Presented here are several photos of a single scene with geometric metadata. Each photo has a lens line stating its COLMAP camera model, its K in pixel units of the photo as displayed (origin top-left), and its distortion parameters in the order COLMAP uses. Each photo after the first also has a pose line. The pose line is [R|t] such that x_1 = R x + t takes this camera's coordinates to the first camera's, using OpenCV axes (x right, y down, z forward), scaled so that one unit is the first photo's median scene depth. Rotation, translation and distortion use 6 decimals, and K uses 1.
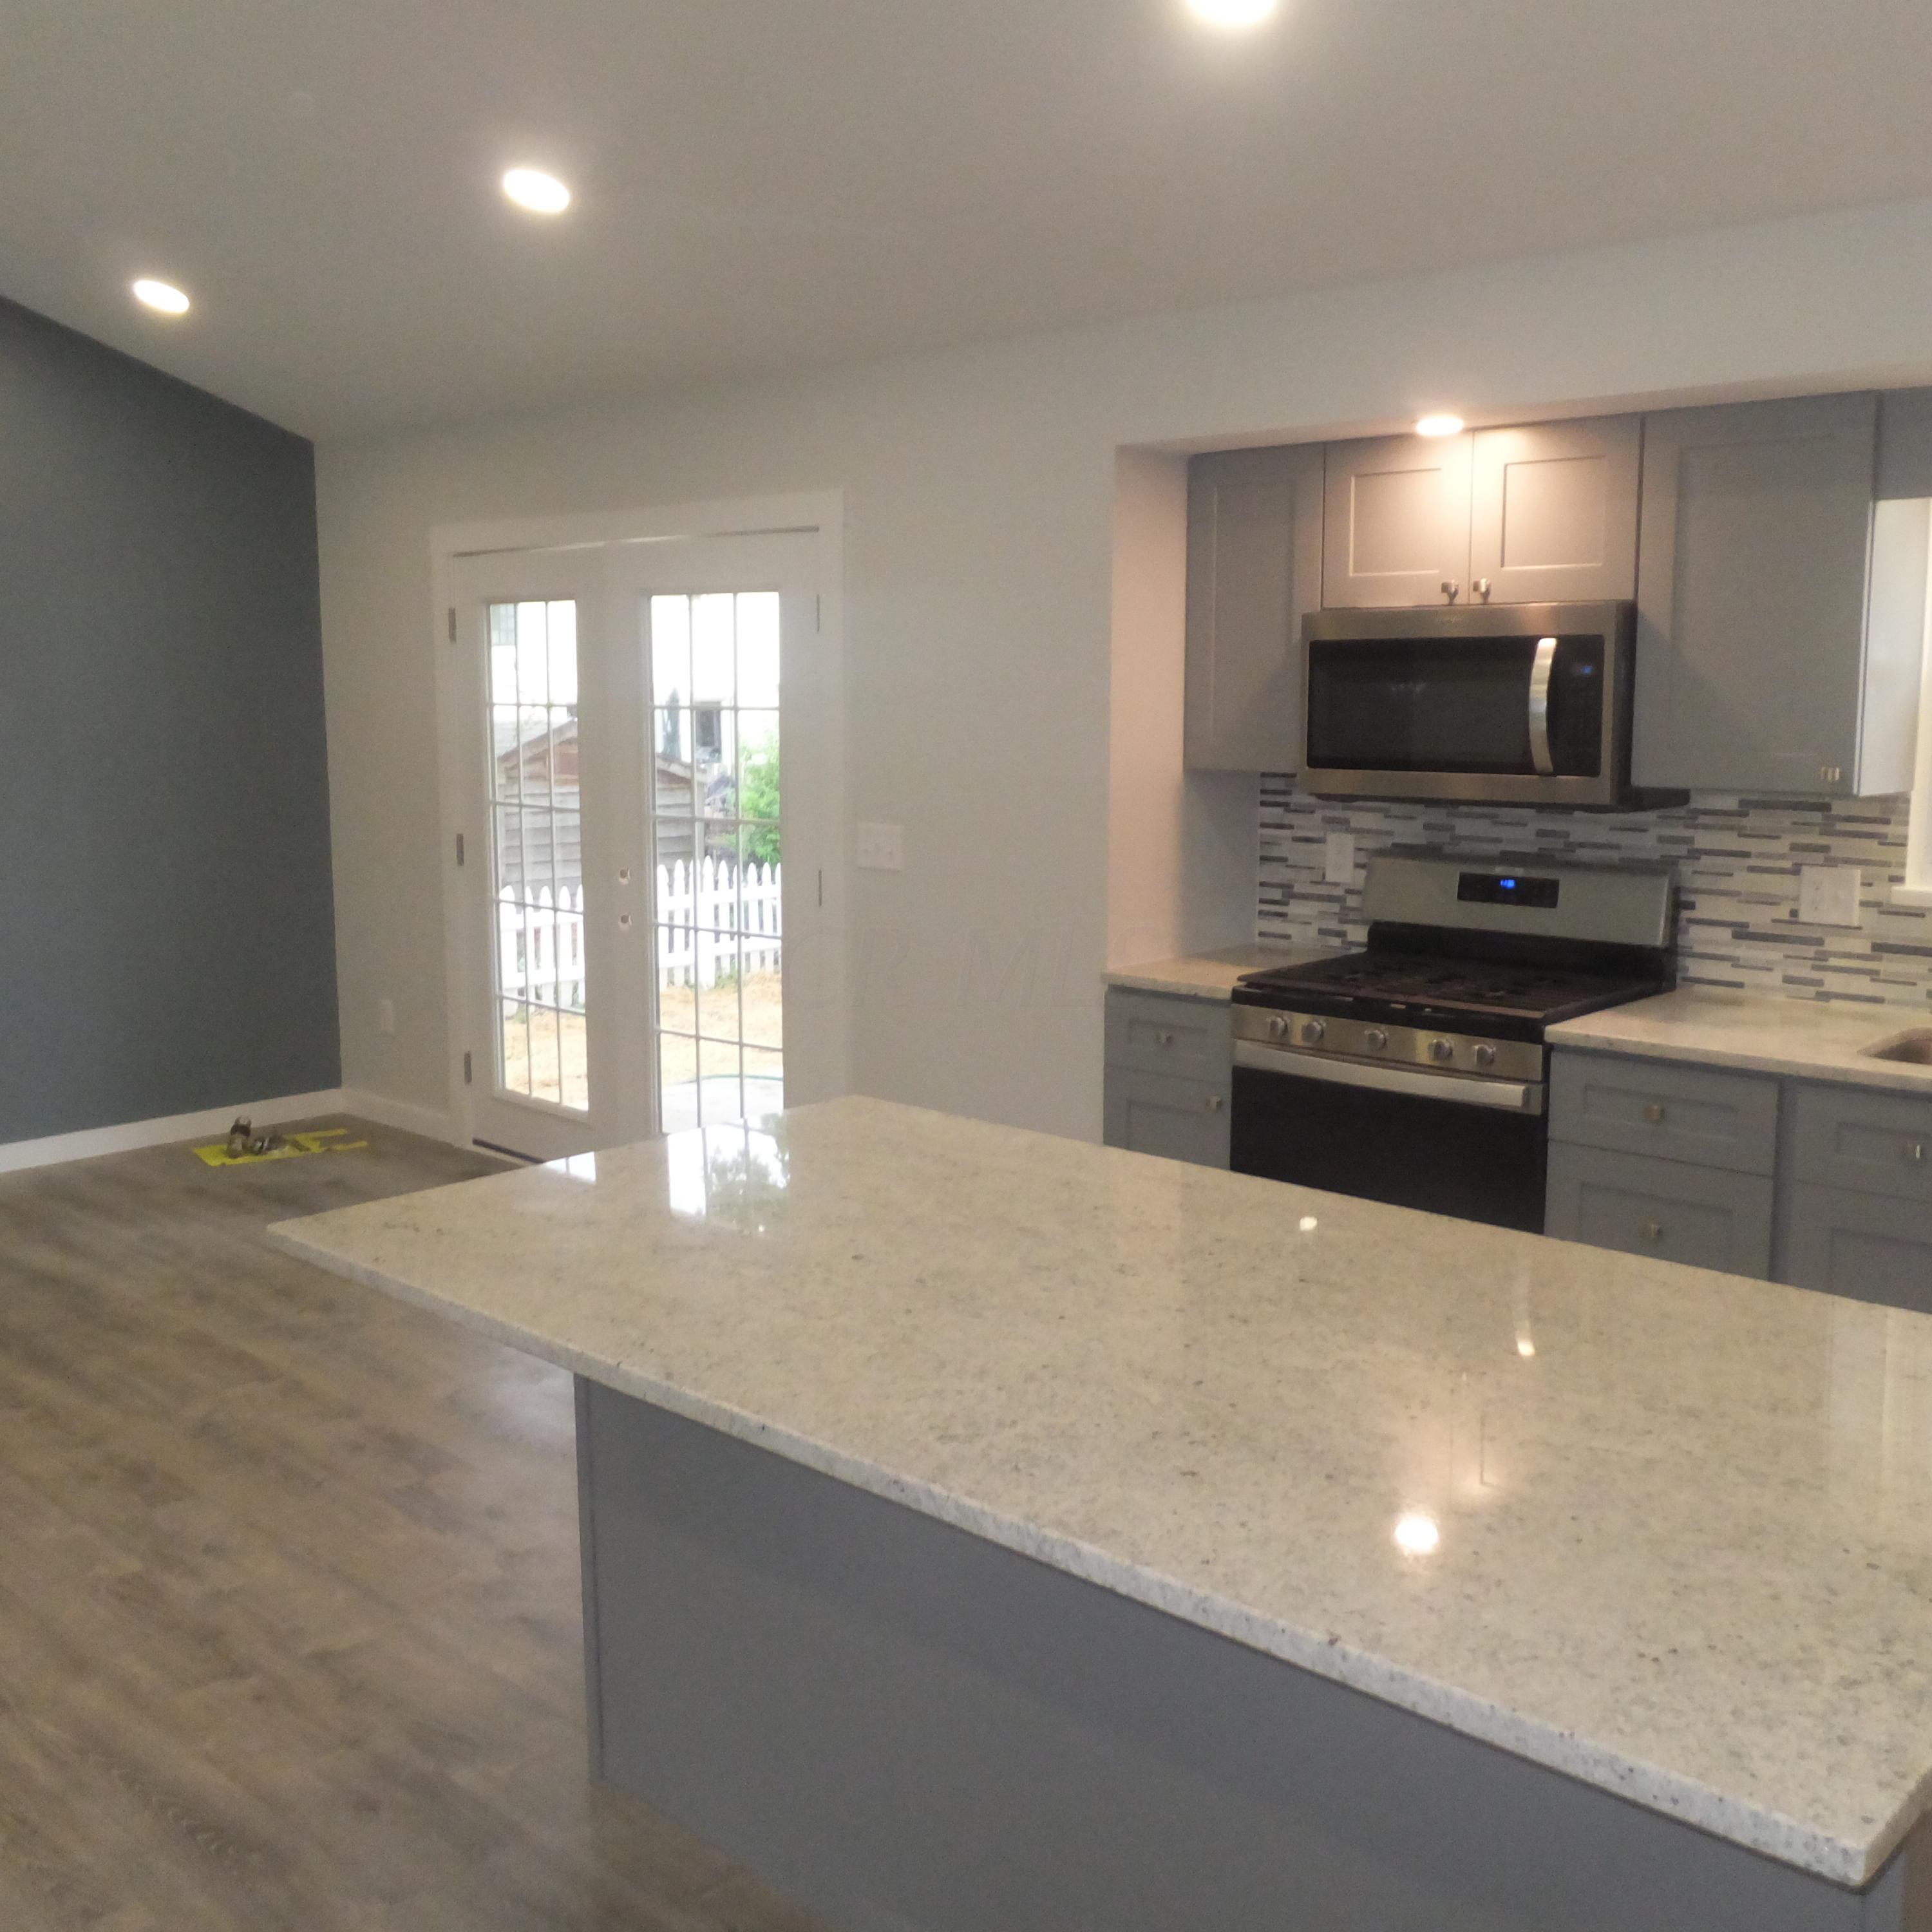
lens RADIAL K [[1960.5, 0, 980.3], [0, 1960.5, 968.6], [0, 0, 1]] dist [0.014320, 0.000000]
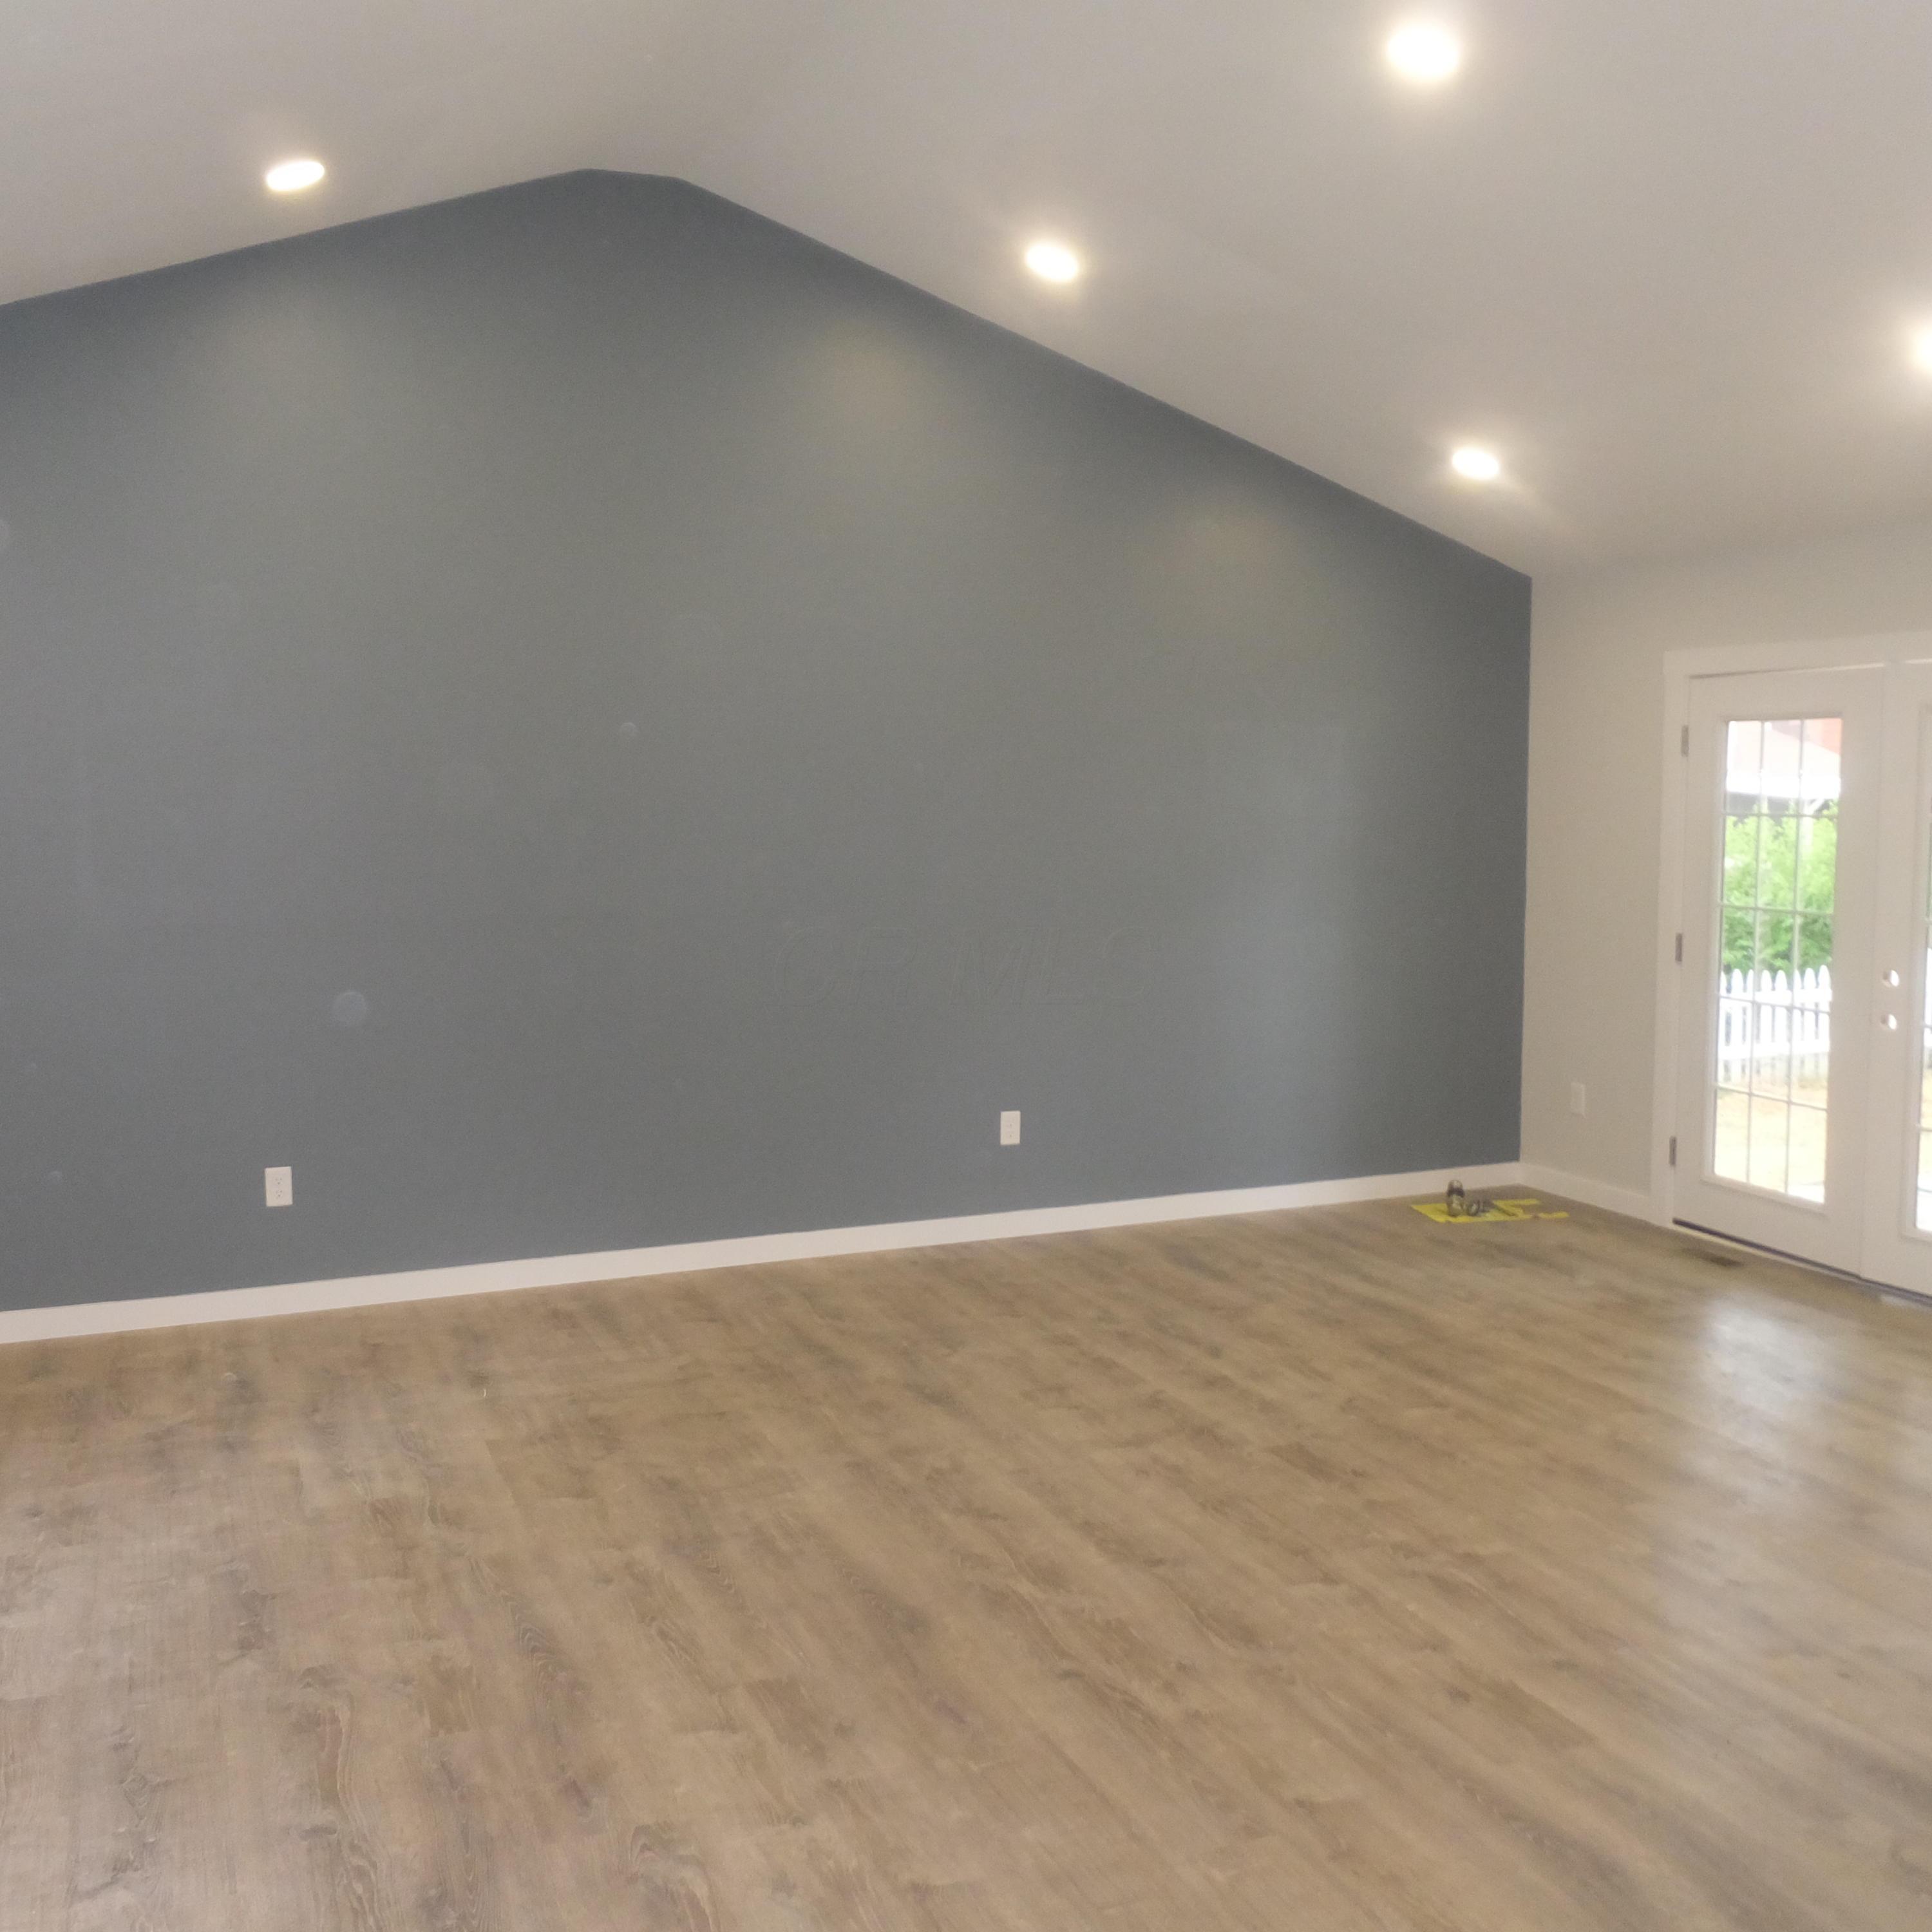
lens RADIAL K [[1960.5, 0, 967.9], [0, 1960.5, 956.1], [0, 0, 1]] dist [0.014320, 0.000000]
pose [[0.910932, 0.033368, -0.411205, -0.176543], [-0.056358, 0.997445, -0.043910, 0.013048], [0.408689, 0.063174, 0.910485, -0.139466]]
